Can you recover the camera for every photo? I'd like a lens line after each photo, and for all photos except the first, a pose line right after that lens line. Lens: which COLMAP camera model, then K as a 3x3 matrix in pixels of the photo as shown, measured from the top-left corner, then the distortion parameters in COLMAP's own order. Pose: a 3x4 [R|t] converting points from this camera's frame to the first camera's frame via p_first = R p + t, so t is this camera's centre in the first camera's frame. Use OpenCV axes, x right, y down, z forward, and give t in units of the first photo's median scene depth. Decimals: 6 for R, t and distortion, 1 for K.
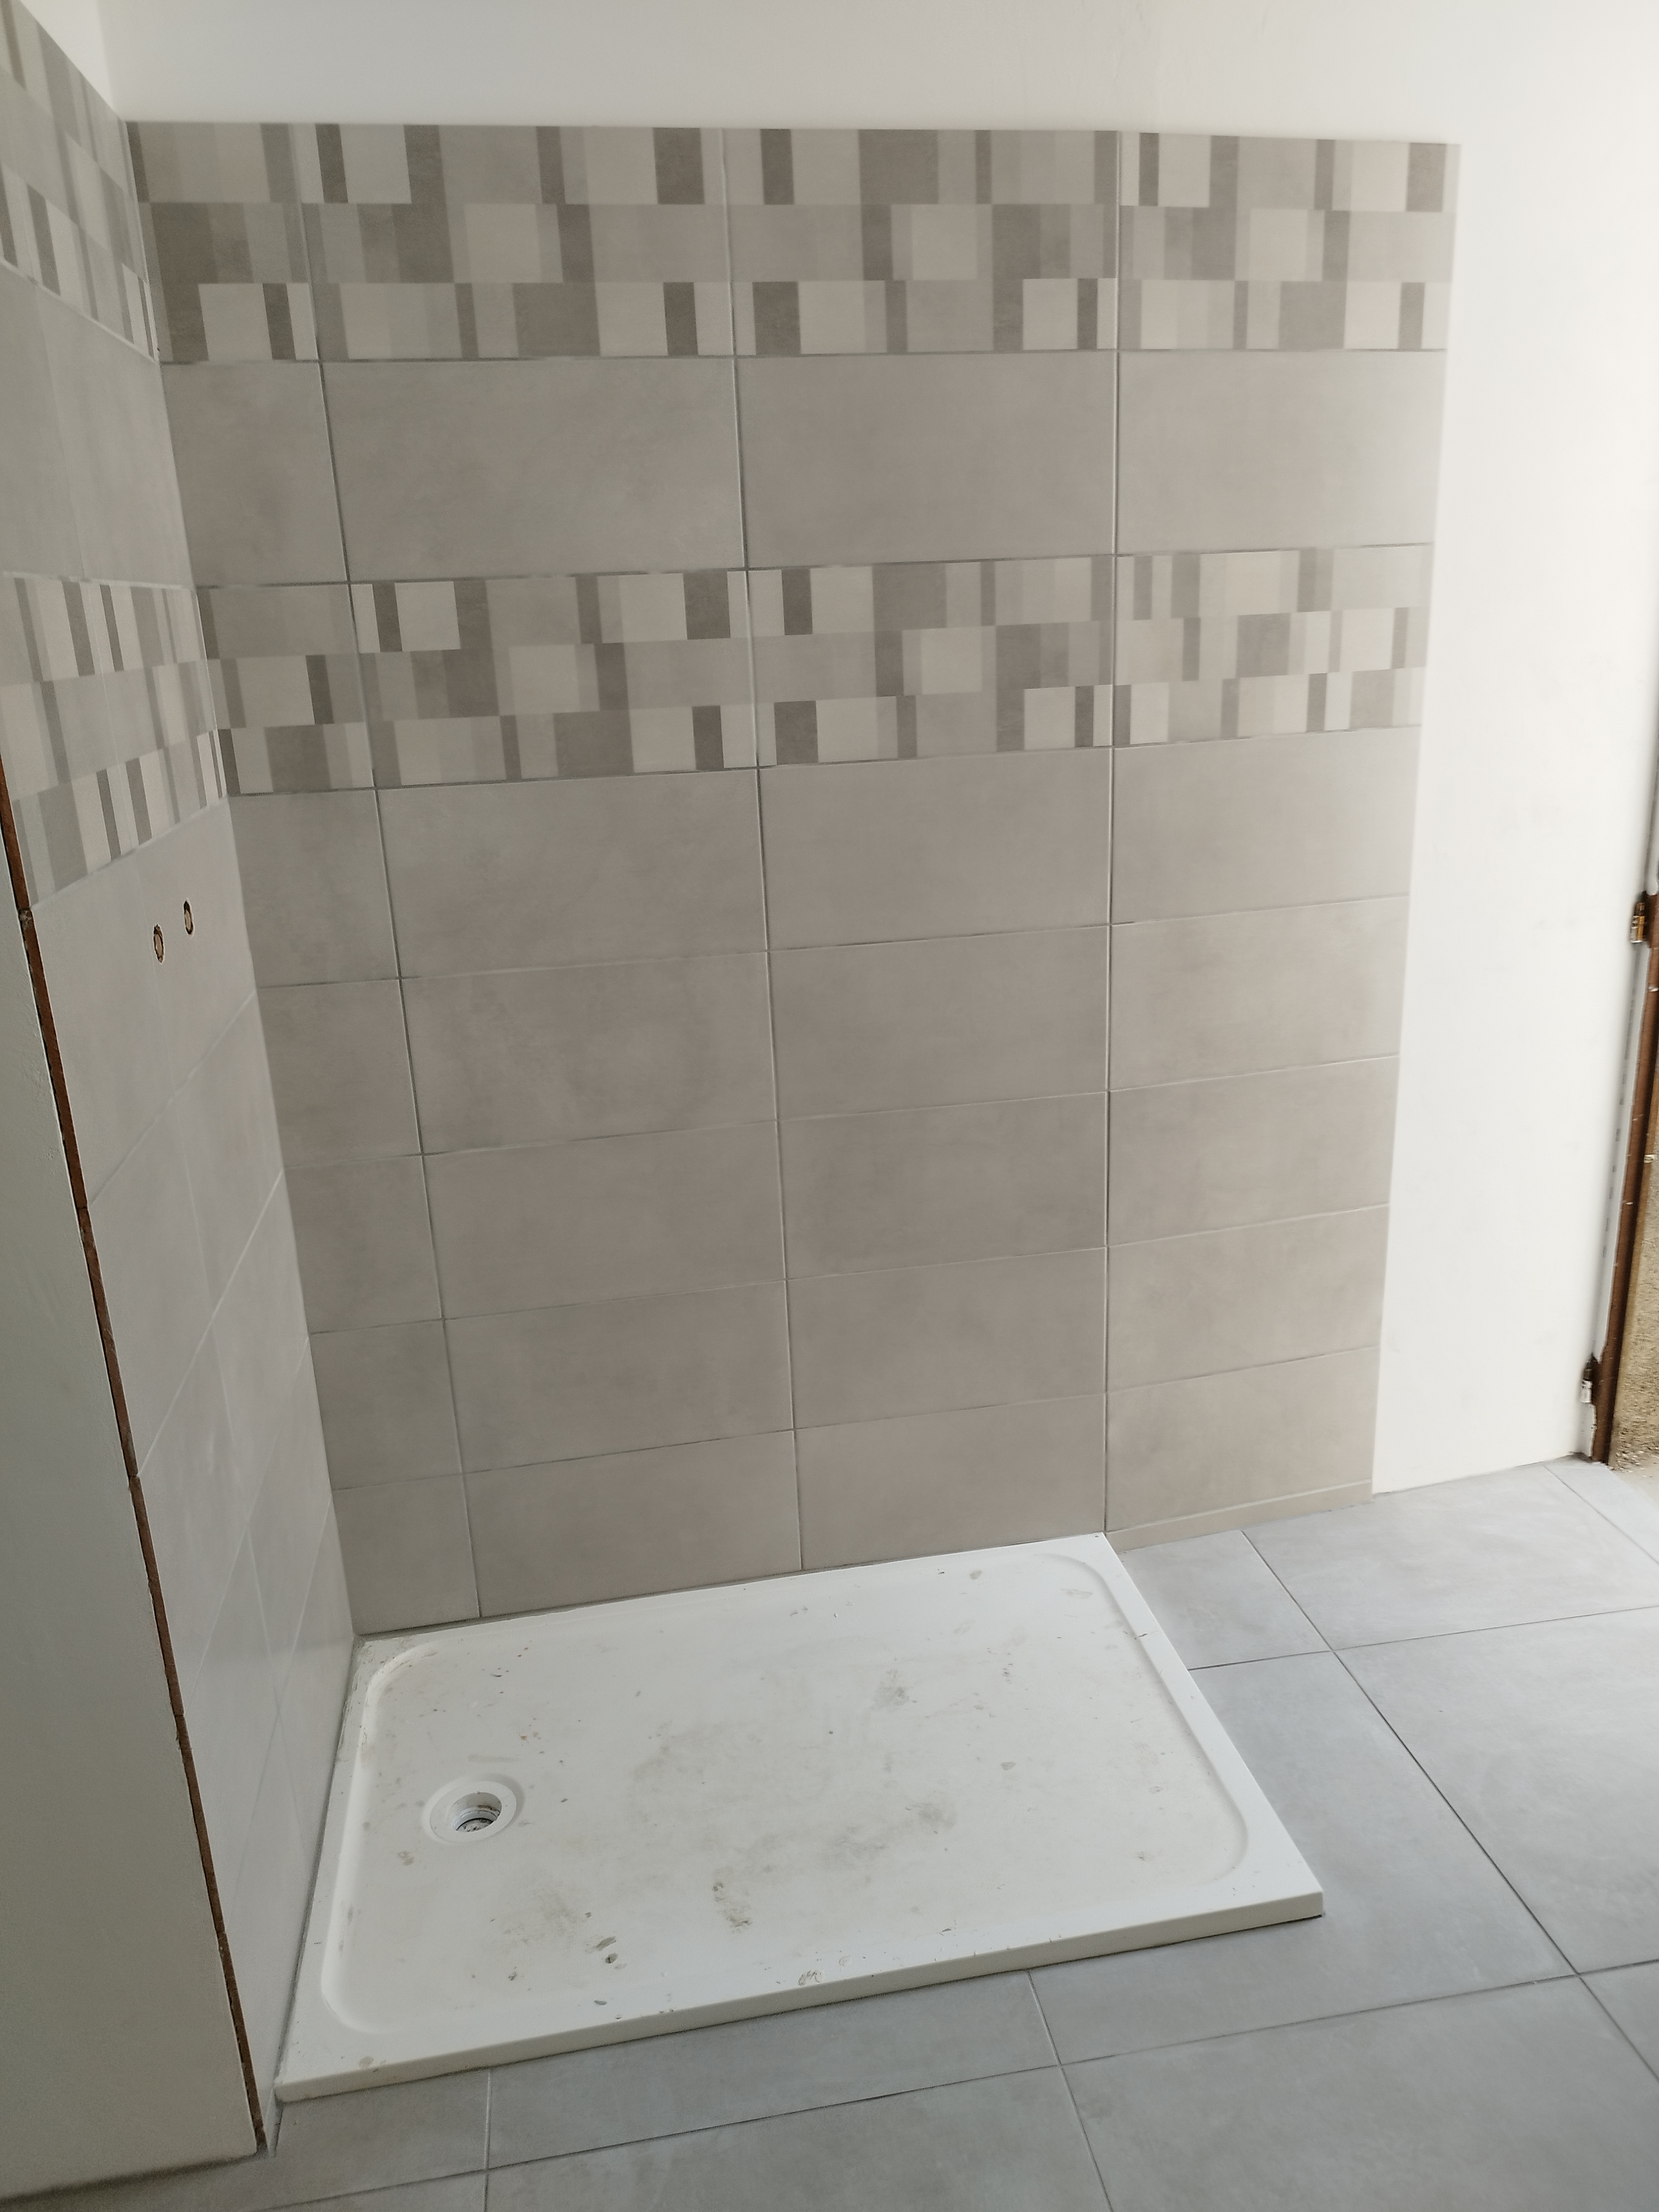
lens RADIAL K [[1600.0, 0, 830.4], [0, 1600.0, 1090.1], [0, 0, 1]] dist [0.019181, -0.010945]
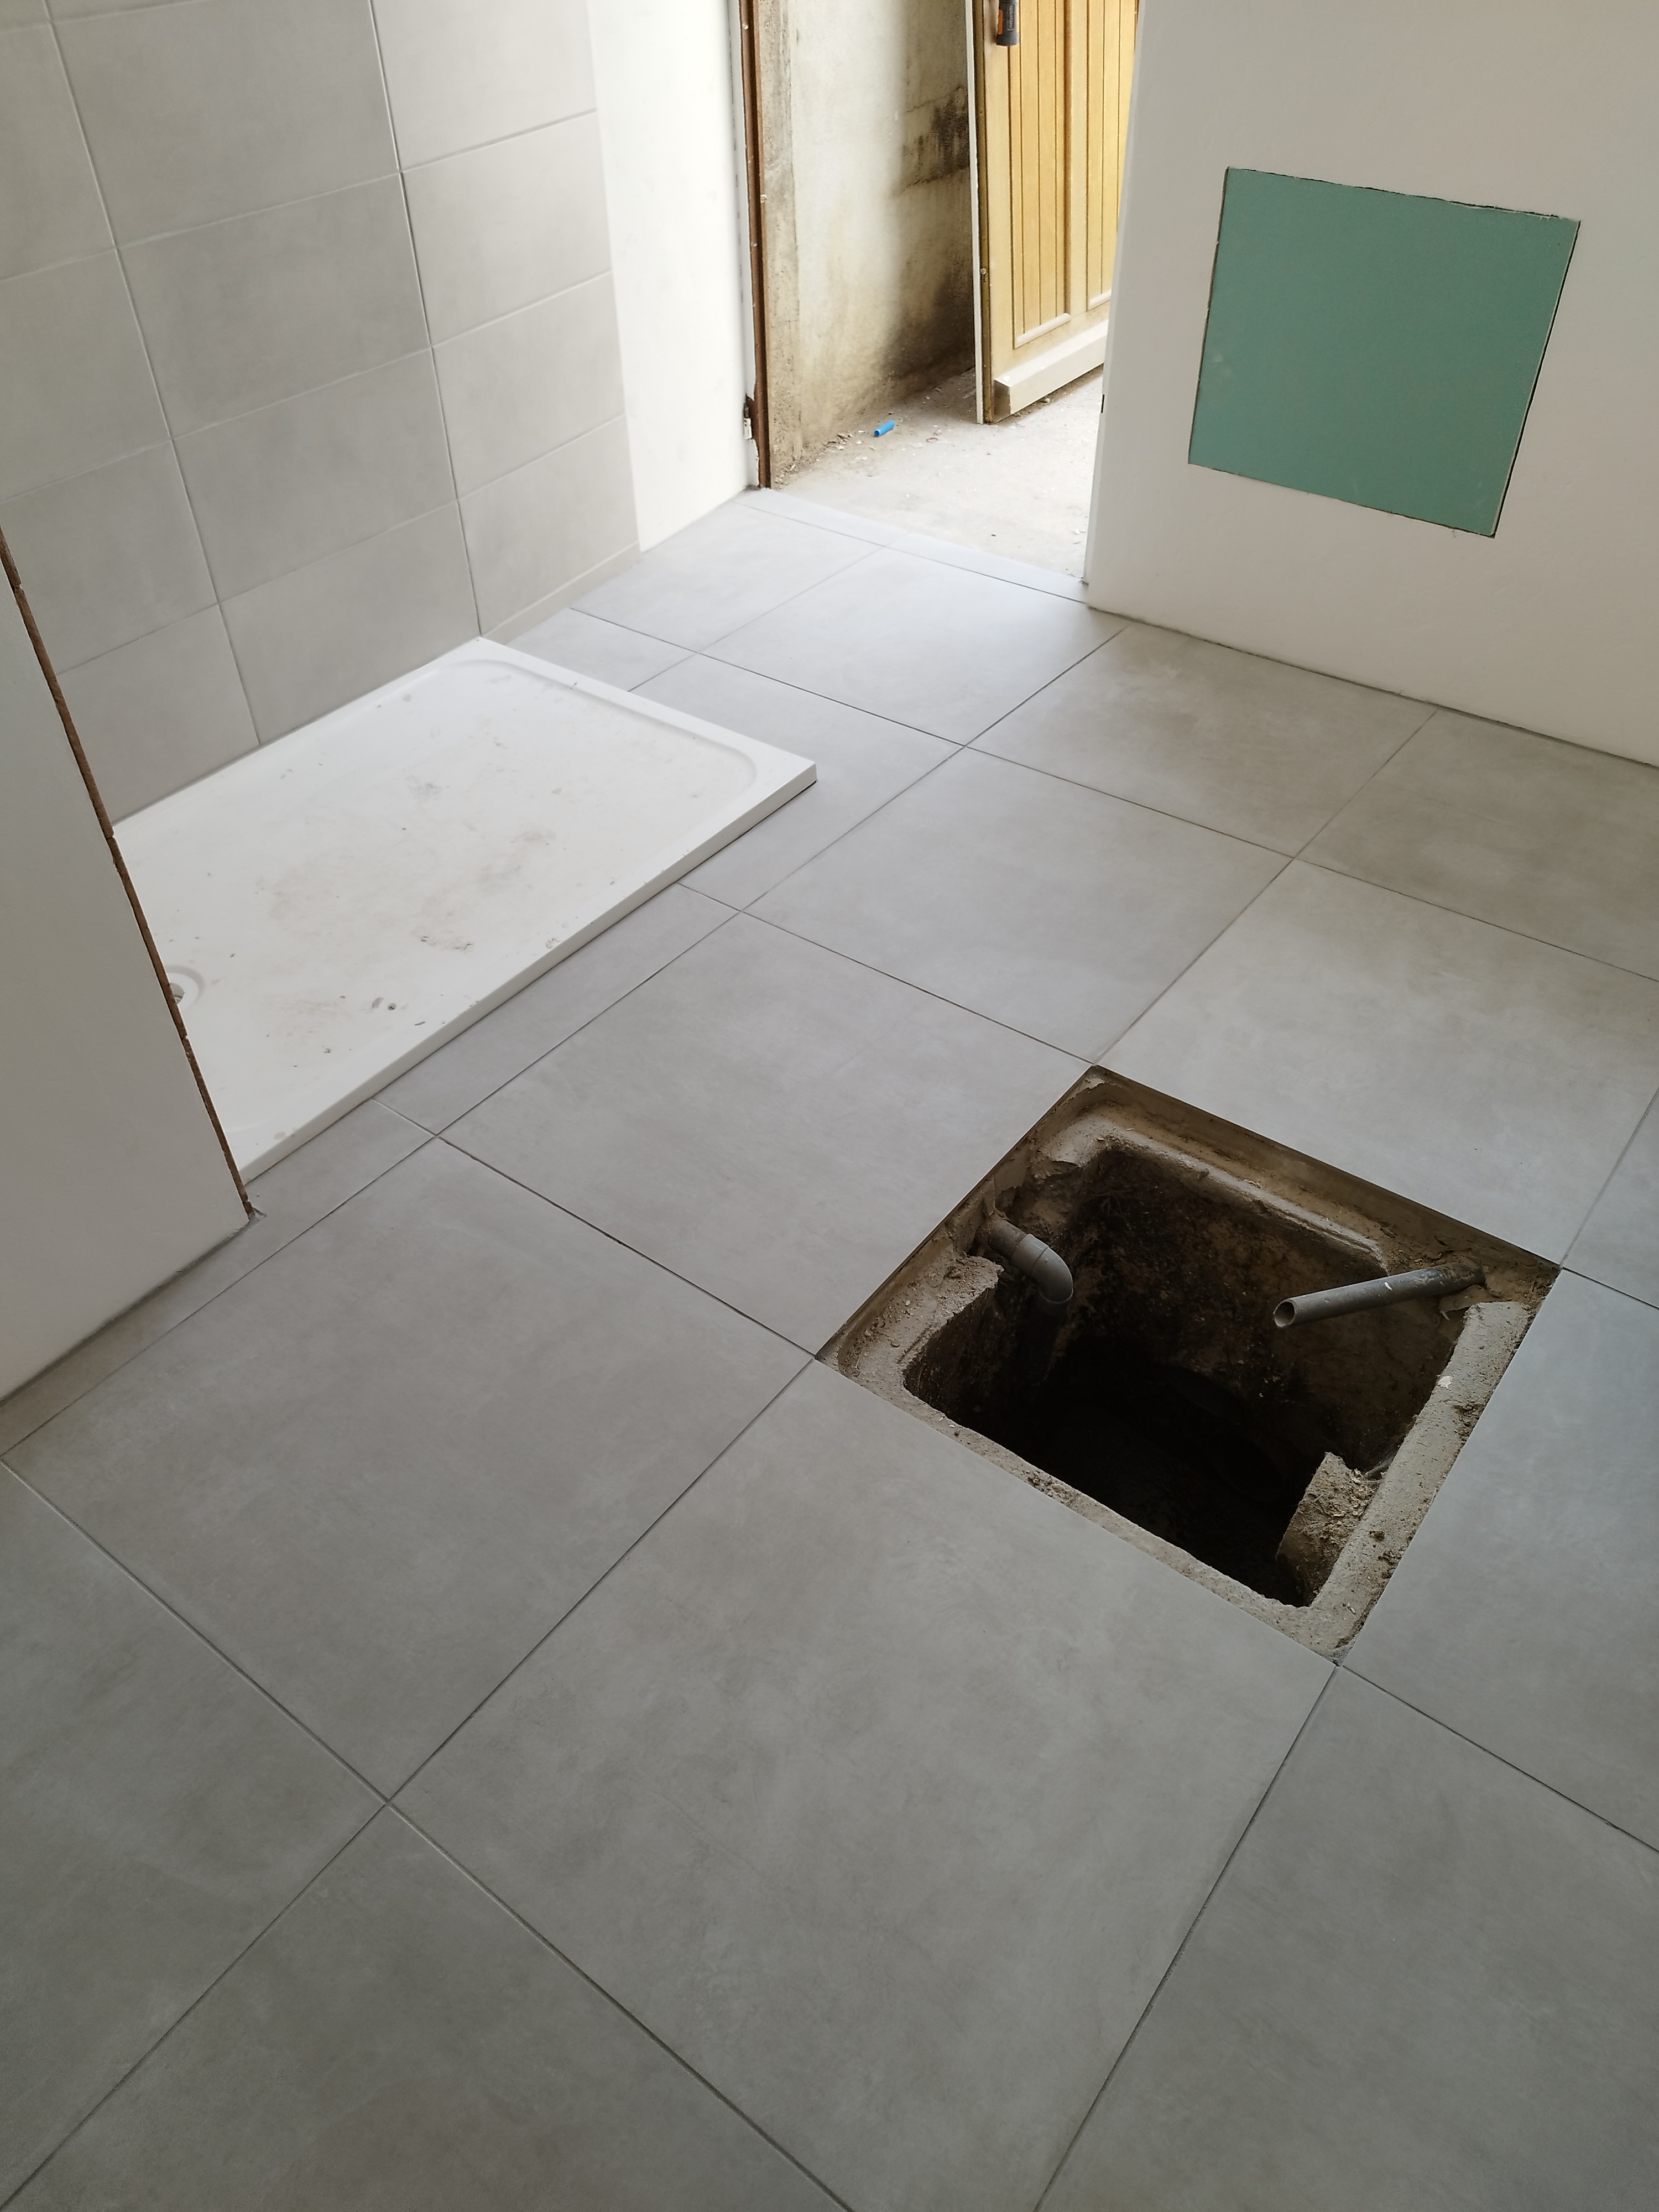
lens RADIAL K [[1600.0, 0, 816.0], [0, 1600.0, 1097.4], [0, 0, 1]] dist [0.019181, -0.010945]
pose [[0.732635, -0.434649, 0.523762, -0.417485], [0.183176, 0.867058, 0.463311, 0.083552], [-0.655509, -0.243497, 0.714855, -0.044226]]
